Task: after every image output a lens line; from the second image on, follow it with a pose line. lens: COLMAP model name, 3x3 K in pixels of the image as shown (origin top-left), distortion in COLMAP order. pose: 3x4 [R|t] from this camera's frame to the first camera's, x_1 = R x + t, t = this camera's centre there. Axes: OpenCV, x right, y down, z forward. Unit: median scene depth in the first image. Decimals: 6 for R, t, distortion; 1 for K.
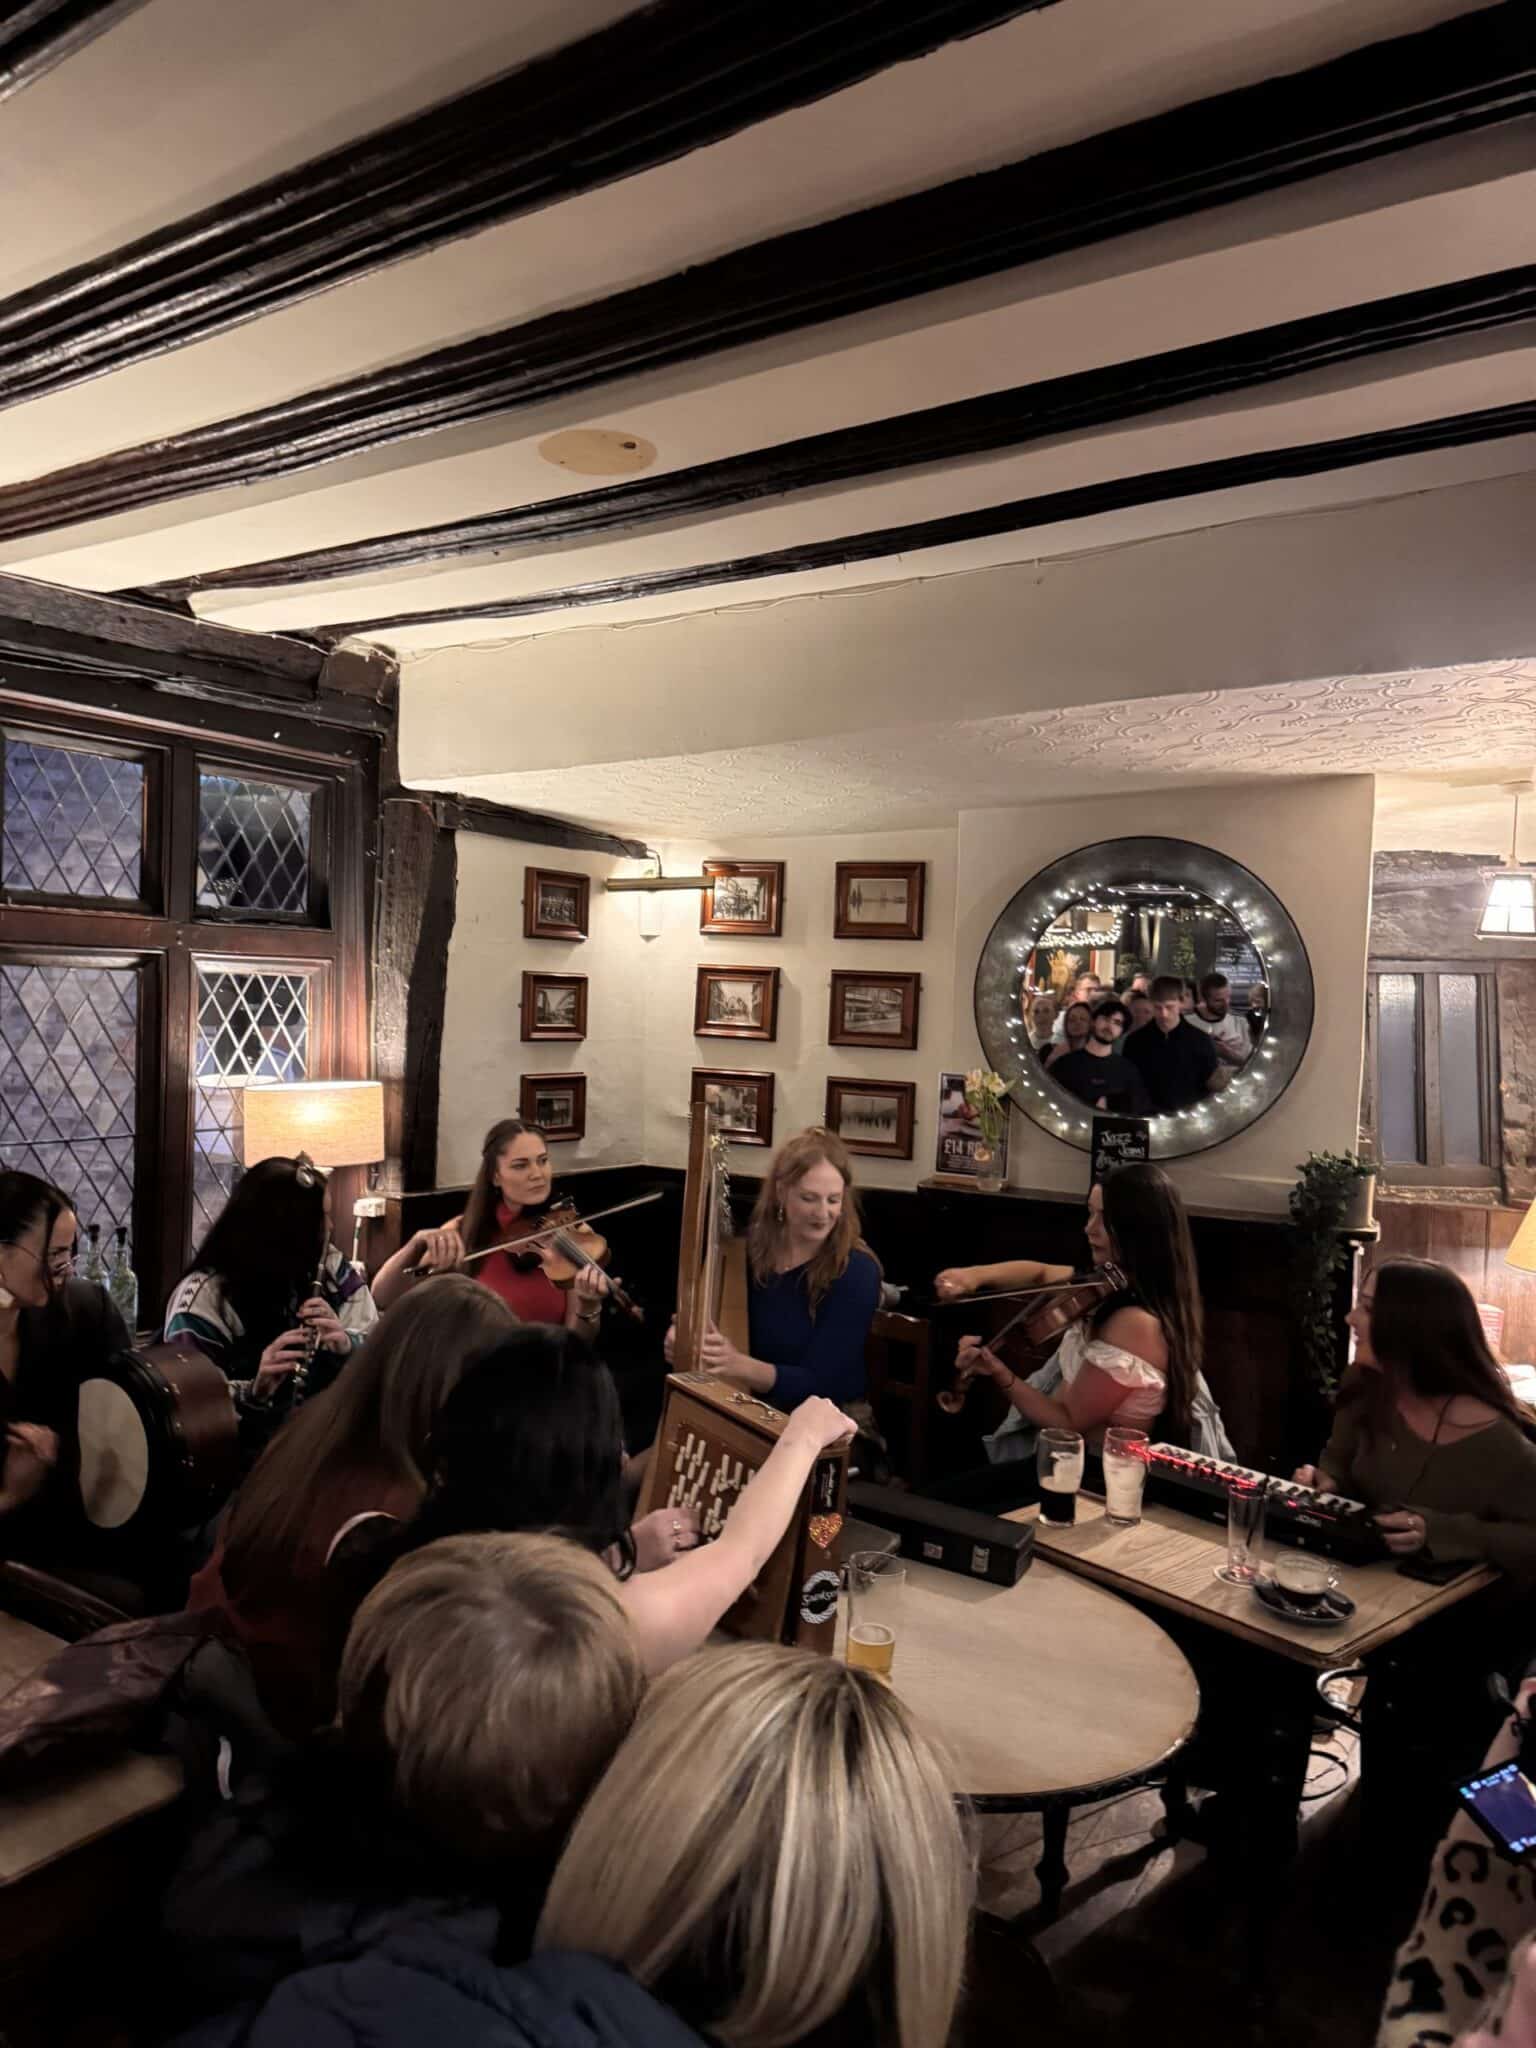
lens RADIAL K [[1435.4, 0, 756.2], [0, 1435.4, 1020.5], [0, 0, 1]] dist [0.091960, -0.120809]
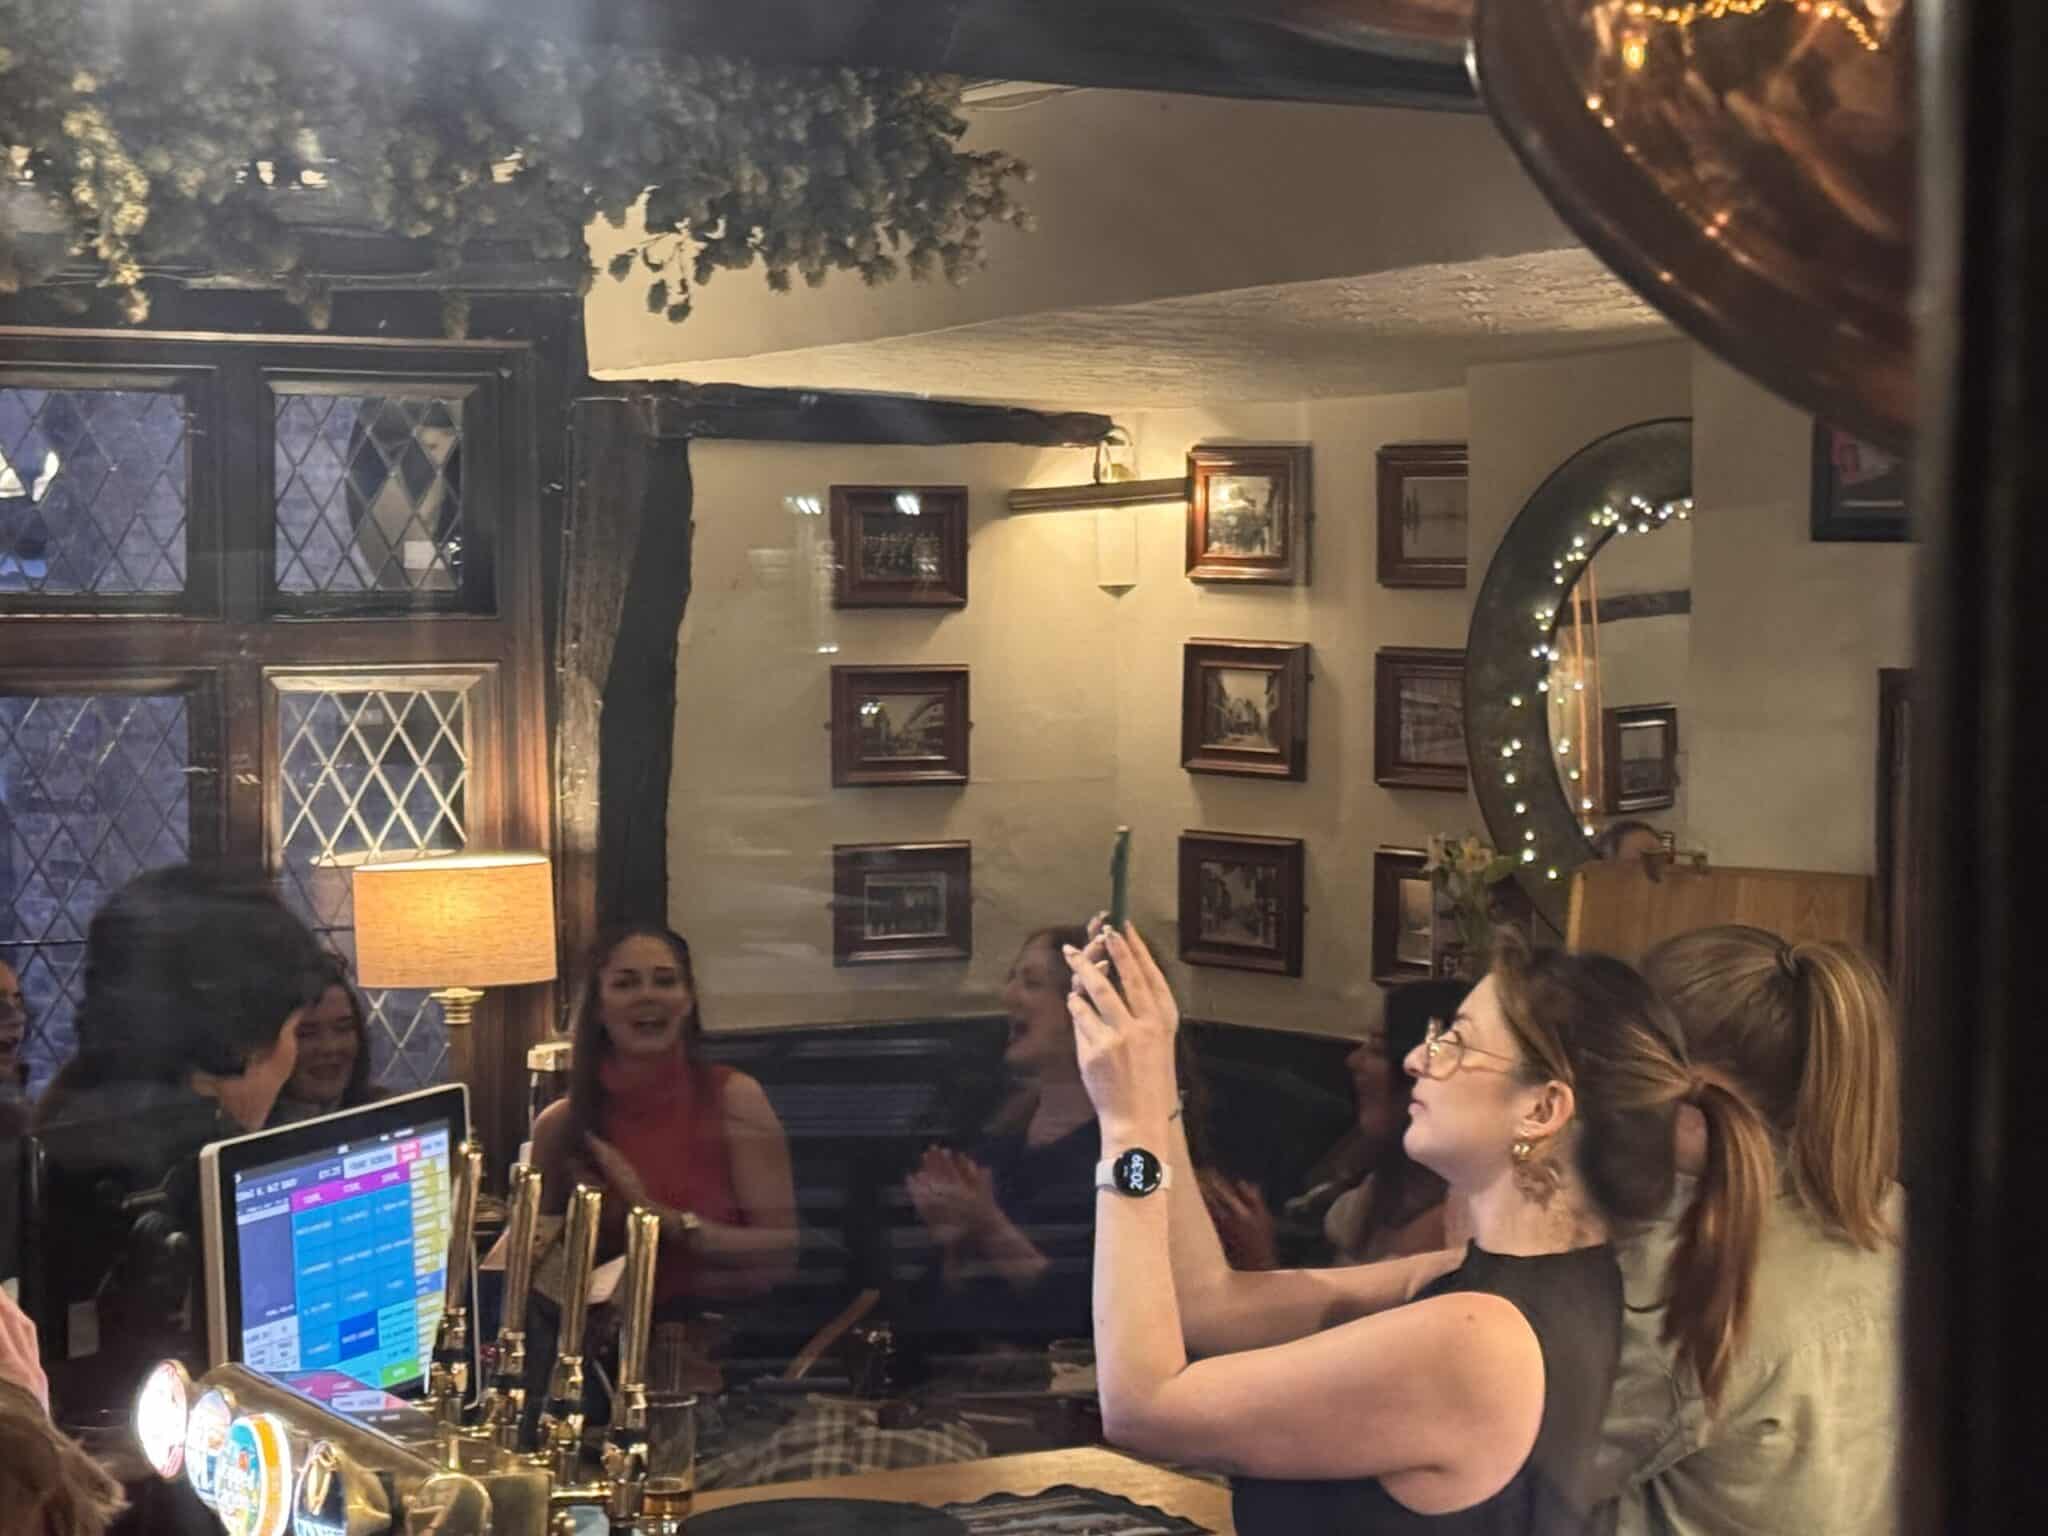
lens RADIAL K [[4700.4, 0, 976.3], [0, 4700.4, 807.8], [0, 0, 1]] dist [0.093805, 0.000000]
pose [[0.894087, -0.008515, -0.447812, 0.793476], [0.022760, 0.999391, 0.026439, -0.028257], [0.447314, -0.033831, 0.893737, -0.720260]]
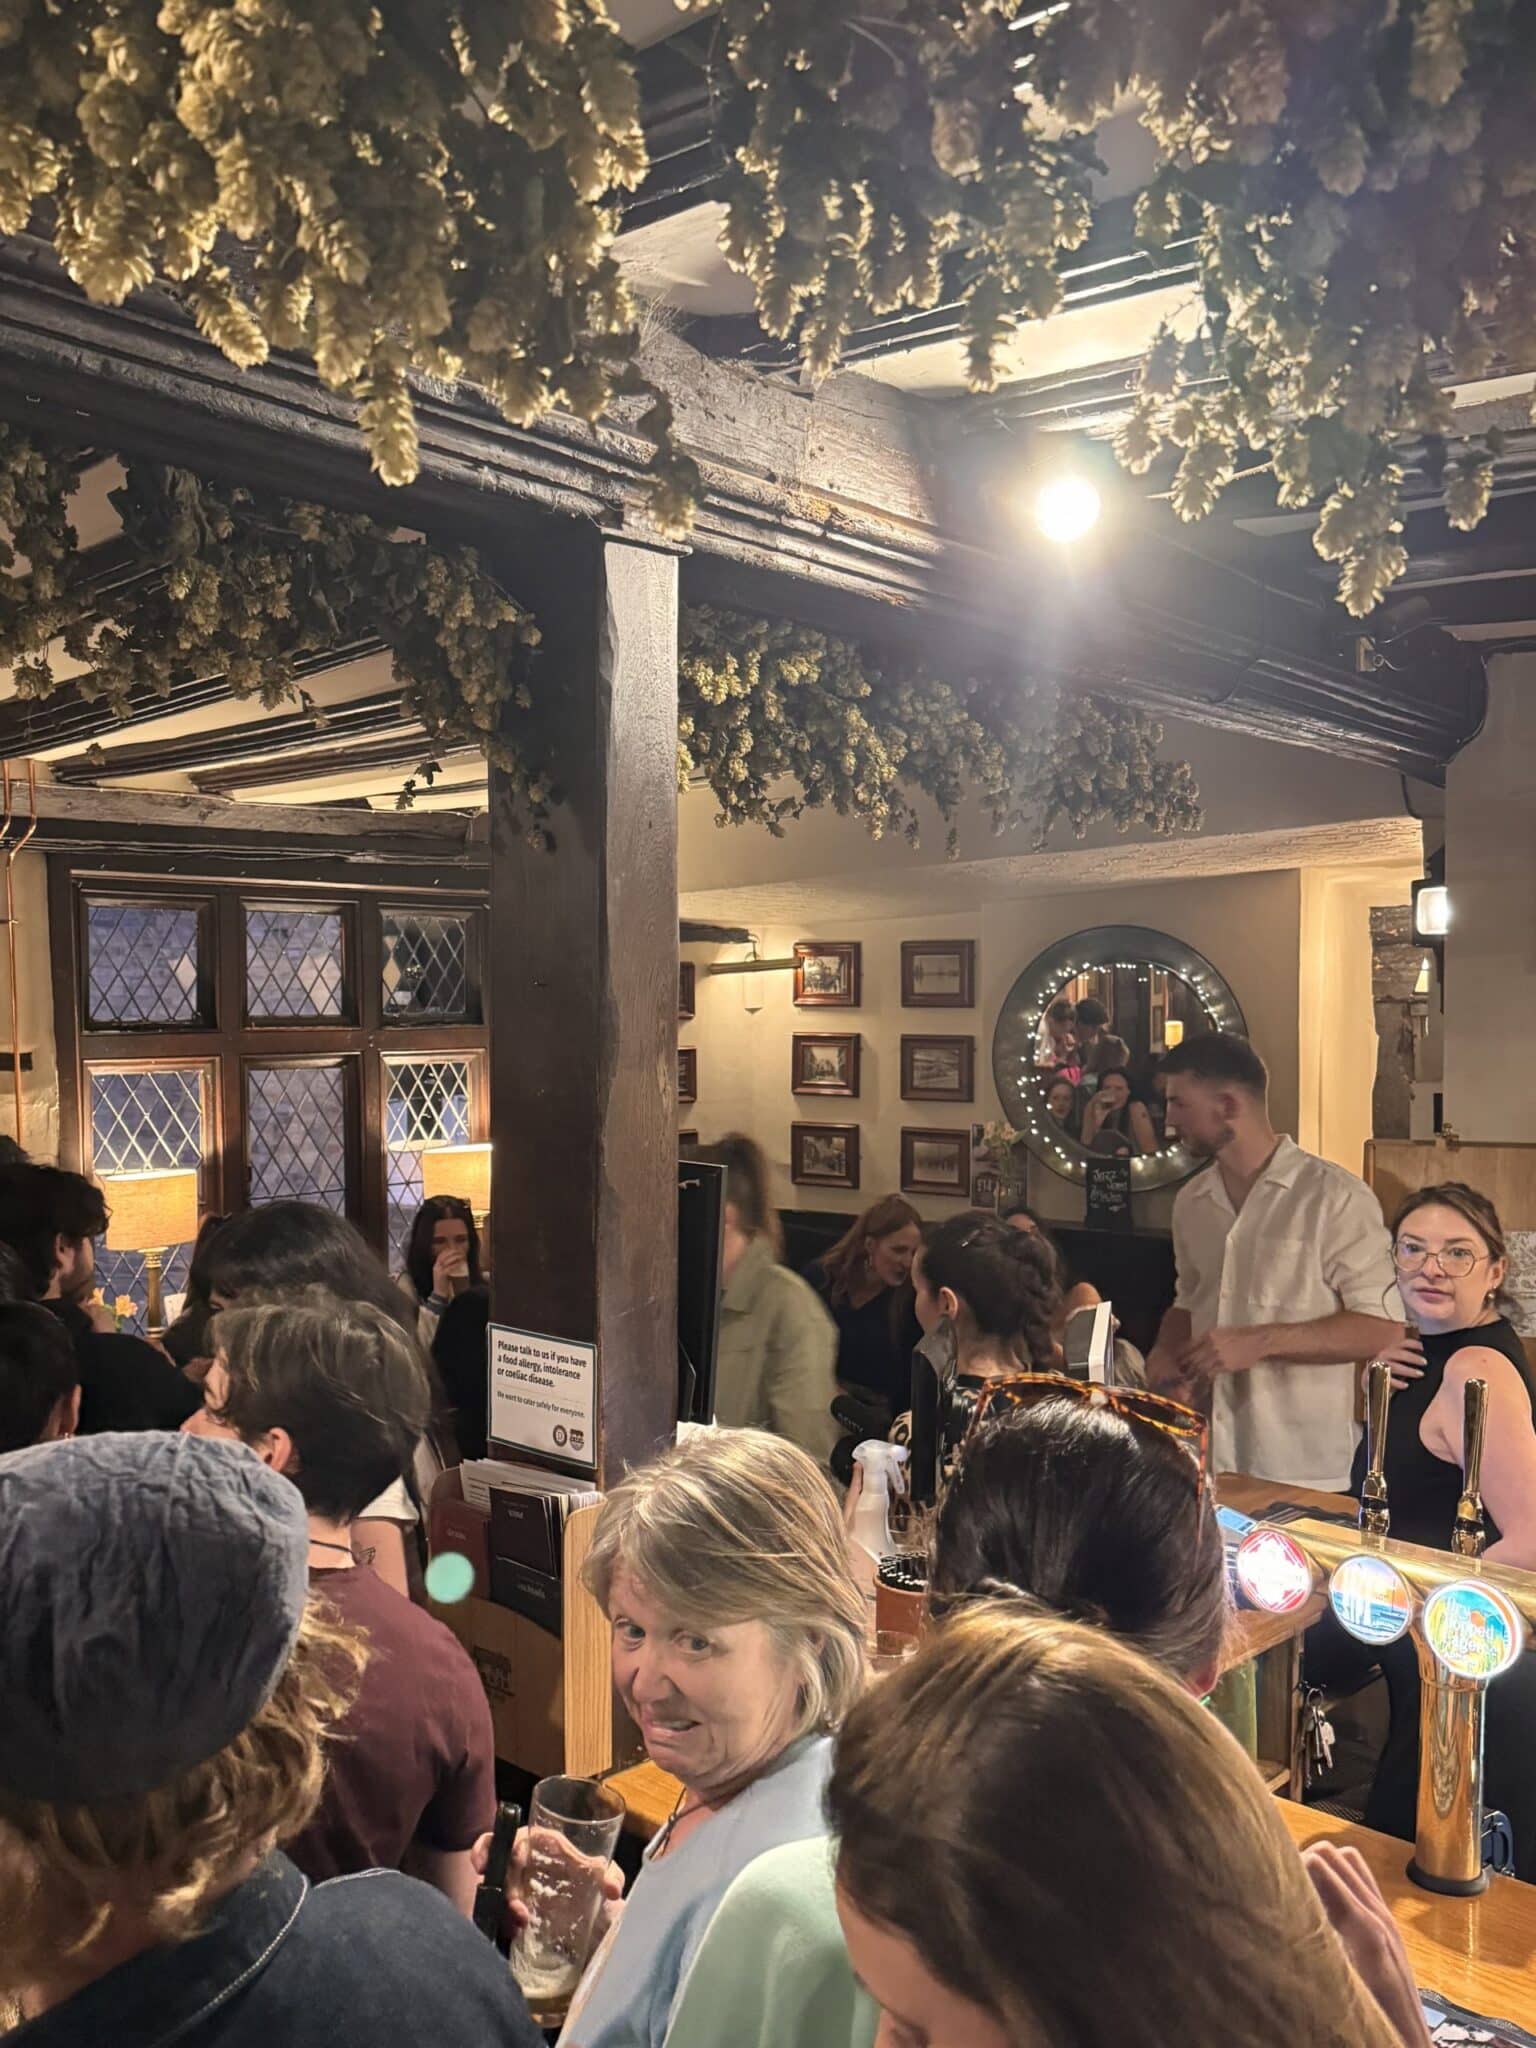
lens RADIAL K [[1812.6, 0, 752.8], [0, 1812.6, 1034.0], [0, 0, 1]] dist [0.120853, -0.056896]
pose [[0.981044, -0.037677, -0.190090, 0.240775], [0.037988, 0.999276, -0.002010, -0.042154], [0.190028, -0.005250, 0.981765, -0.522243]]
